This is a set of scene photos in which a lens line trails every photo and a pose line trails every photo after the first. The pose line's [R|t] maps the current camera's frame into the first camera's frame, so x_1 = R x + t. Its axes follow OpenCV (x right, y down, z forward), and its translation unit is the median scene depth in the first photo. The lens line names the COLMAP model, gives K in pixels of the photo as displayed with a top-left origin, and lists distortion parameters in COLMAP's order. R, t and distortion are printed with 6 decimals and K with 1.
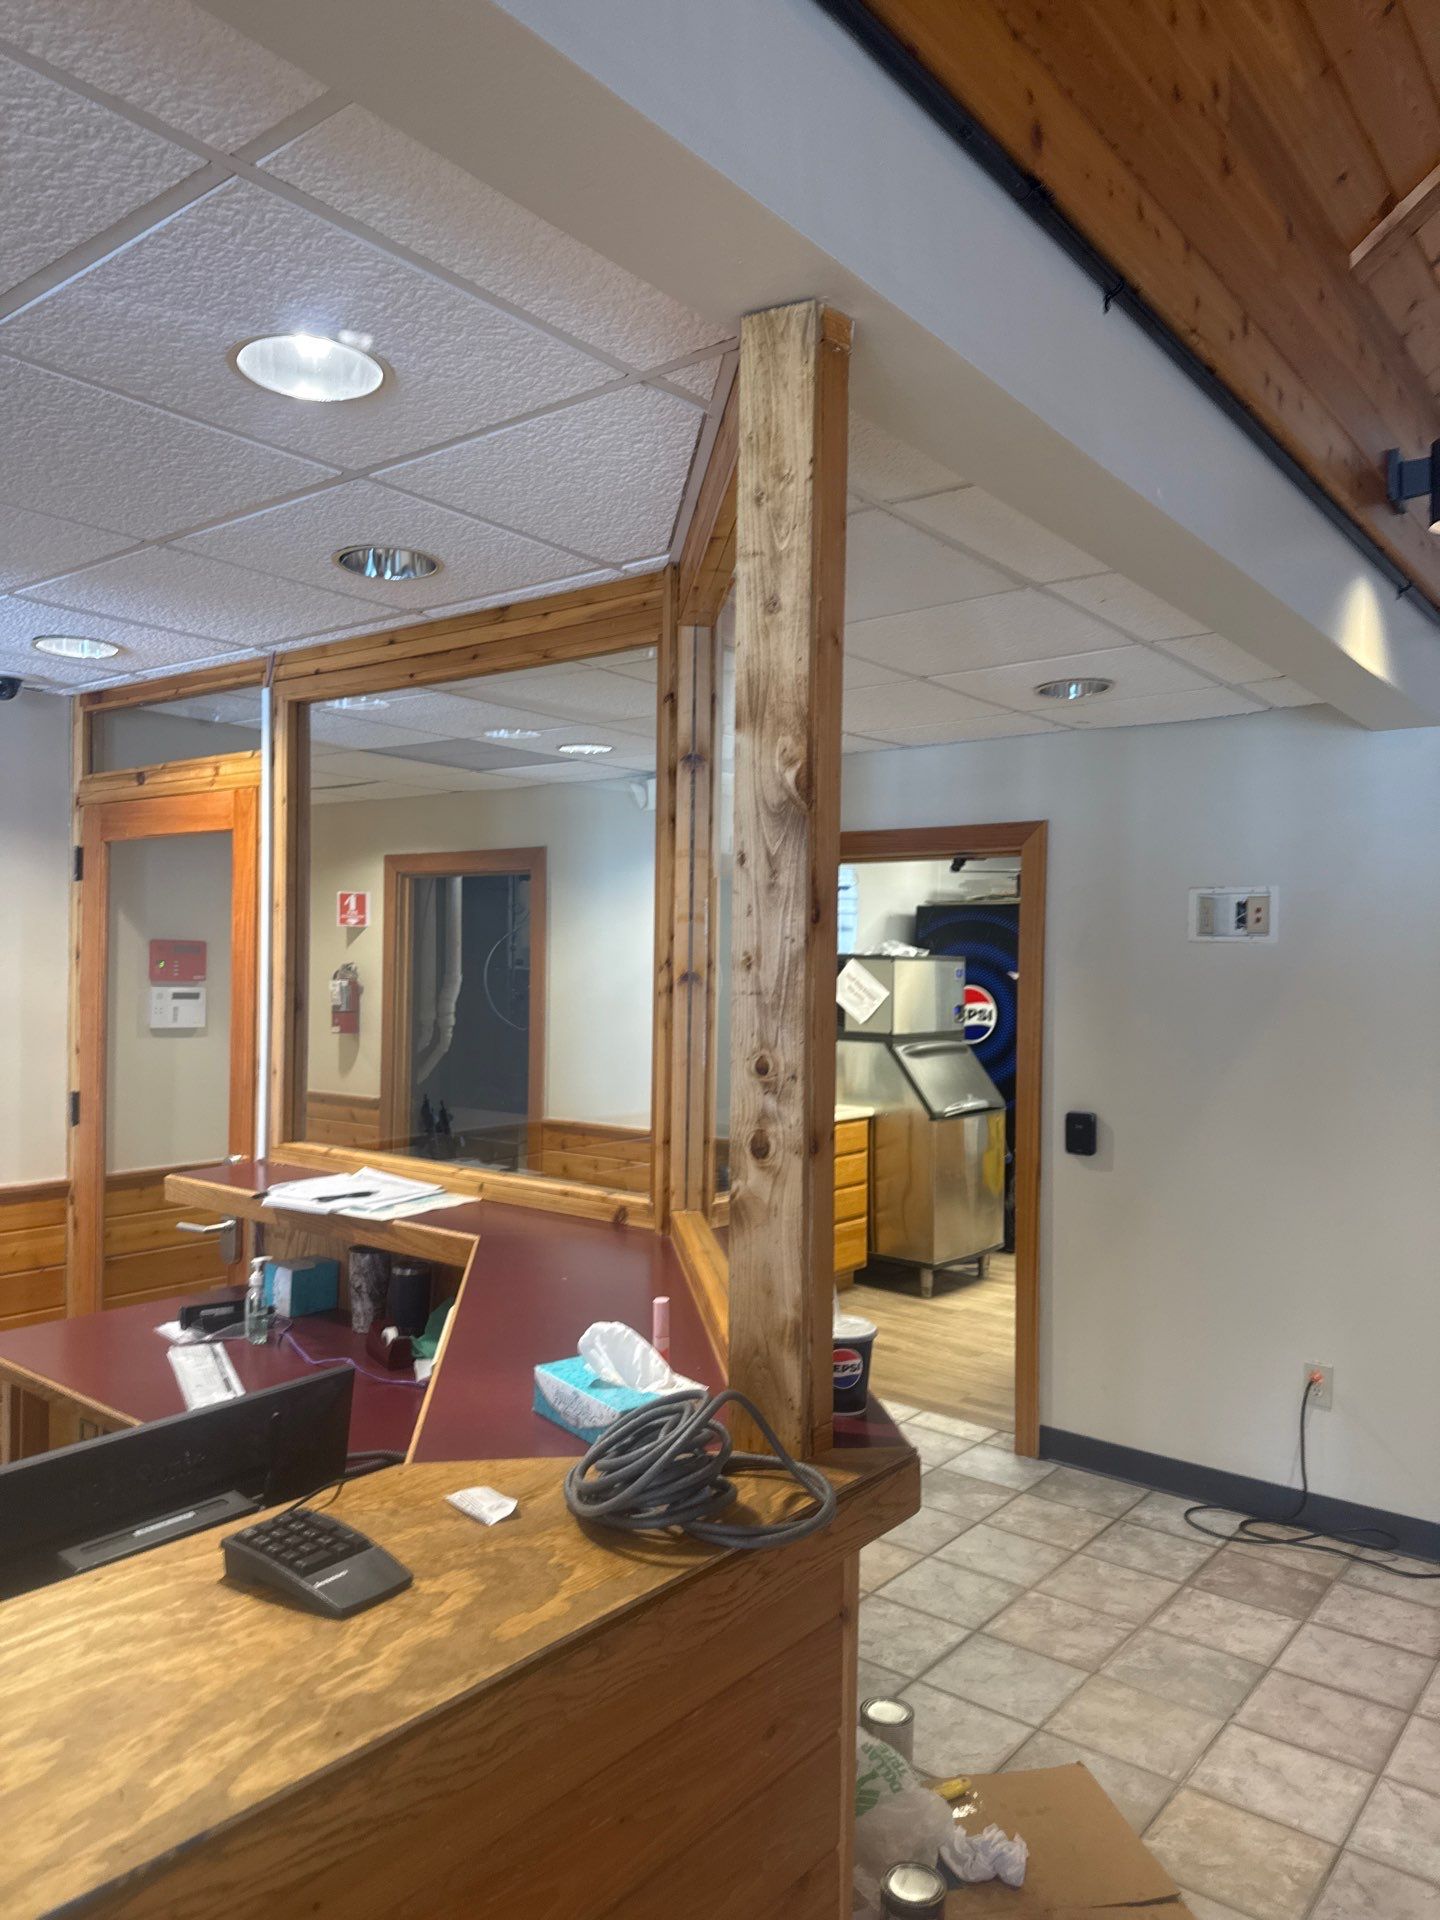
lens RADIAL K [[1371.7, 0, 715.3], [0, 1371.7, 923.1], [0, 0, 1]] dist [-0.024325, -0.002695]
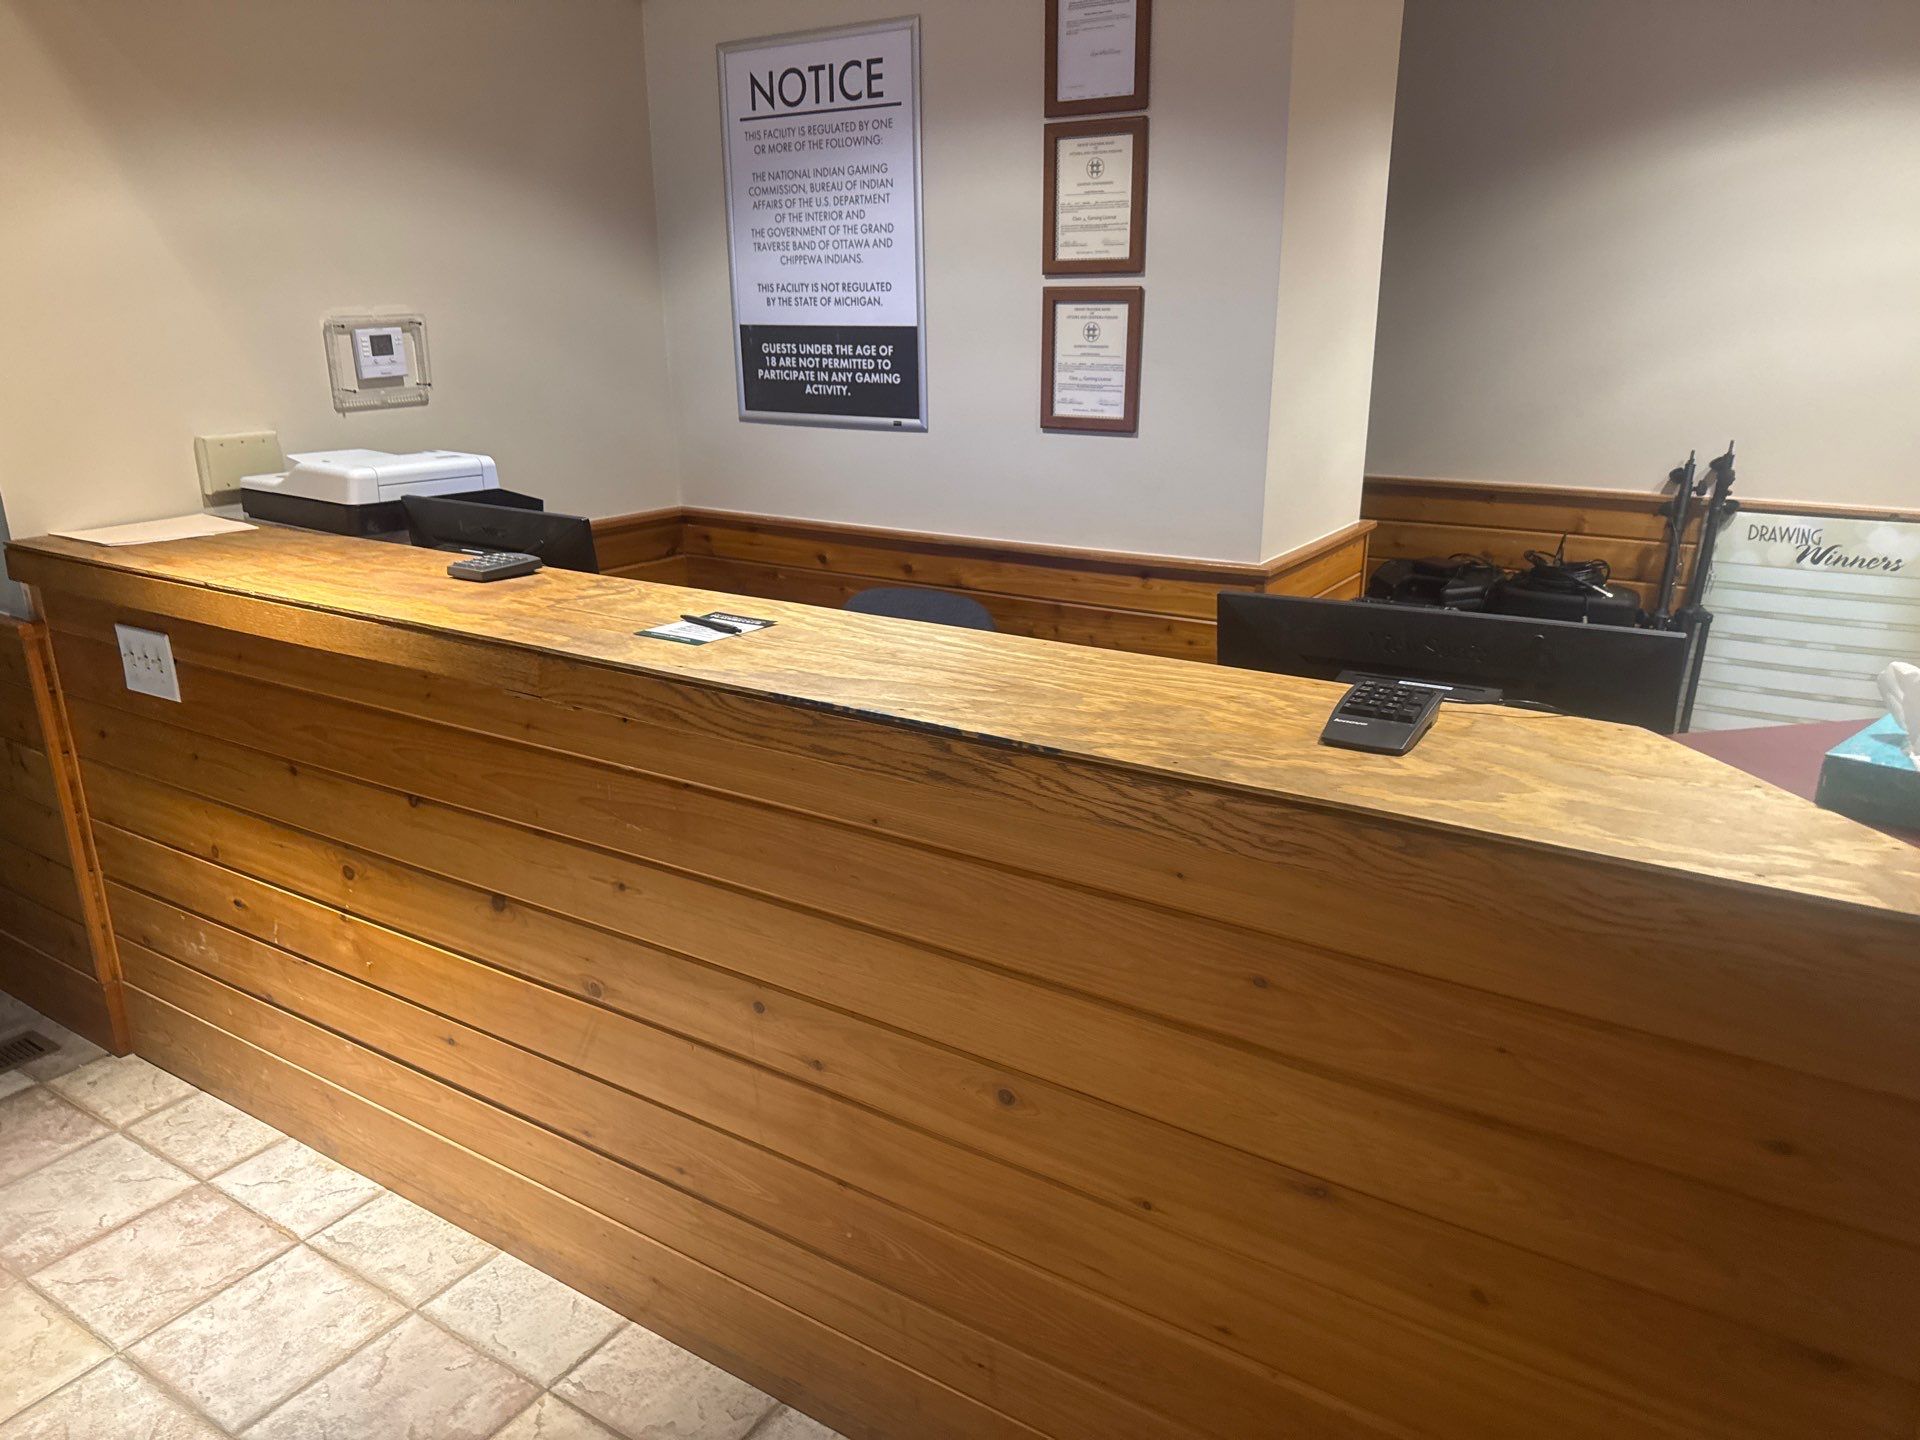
lens RADIAL K [[1419.8, 0, 936.6], [0, 1419.8, 731.1], [0, 0, 1]] dist [0.059700, -0.054370]
pose [[0.076385, 0.289792, -0.954037, 0.897330], [0.024452, 0.956000, 0.292346, 0.103922], [0.996779, -0.045659, 0.065938, 0.532087]]
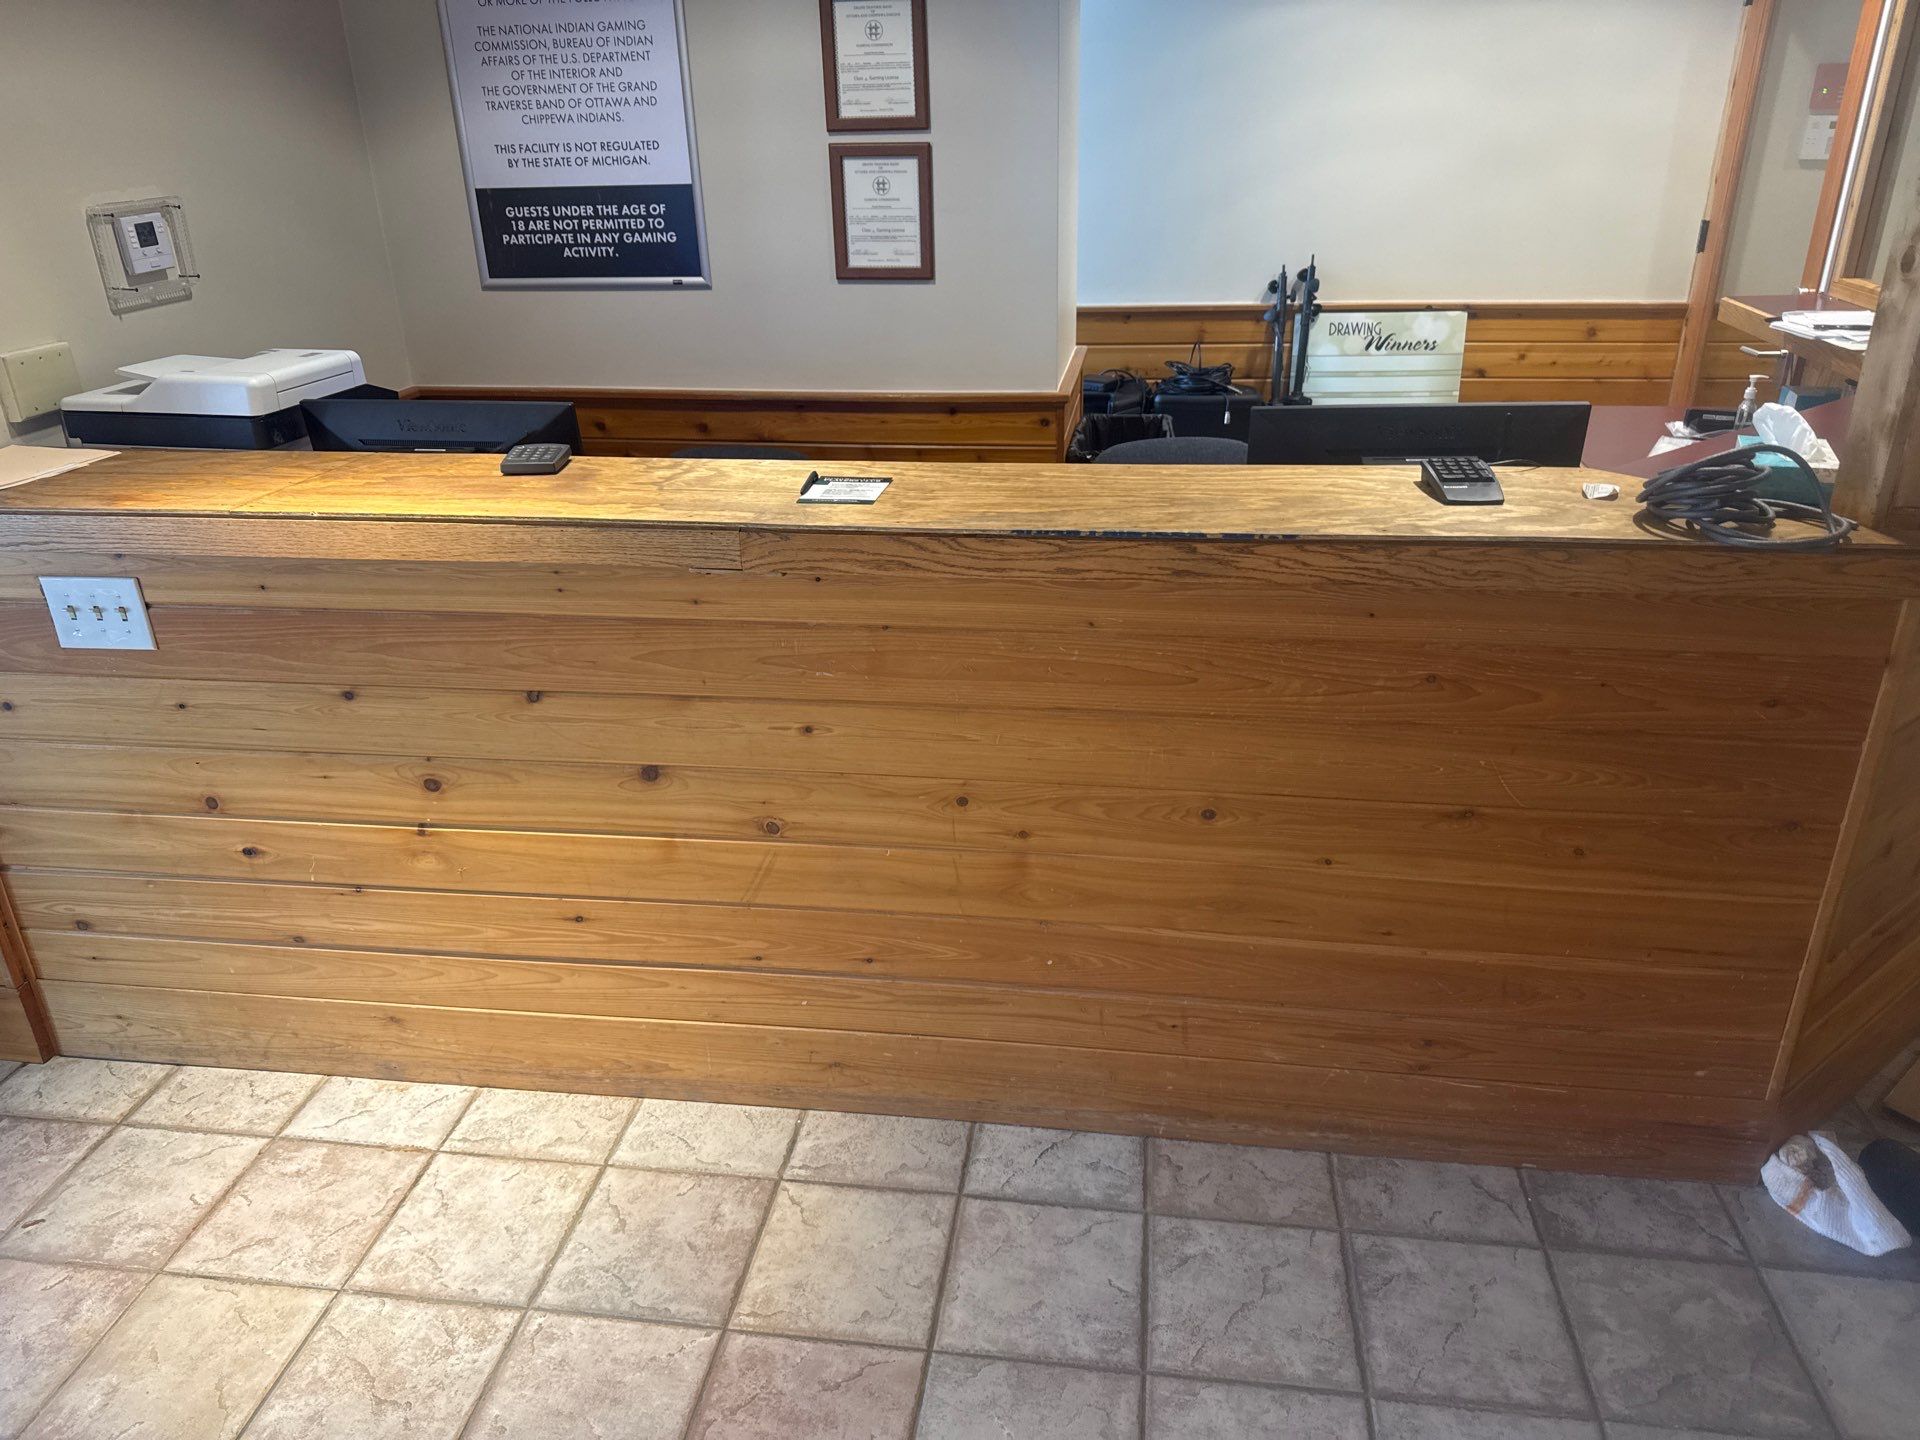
lens RADIAL K [[1446.8, 0, 960.0], [0, 1446.8, 720.0], [0, 0, 1]] dist [0.068583, -0.091311]
pose [[0.510304, 0.328071, -0.794958, 0.948357], [0.040109, 0.914292, 0.403066, -0.018969], [0.859058, -0.237572, 0.453408, -0.441236]]
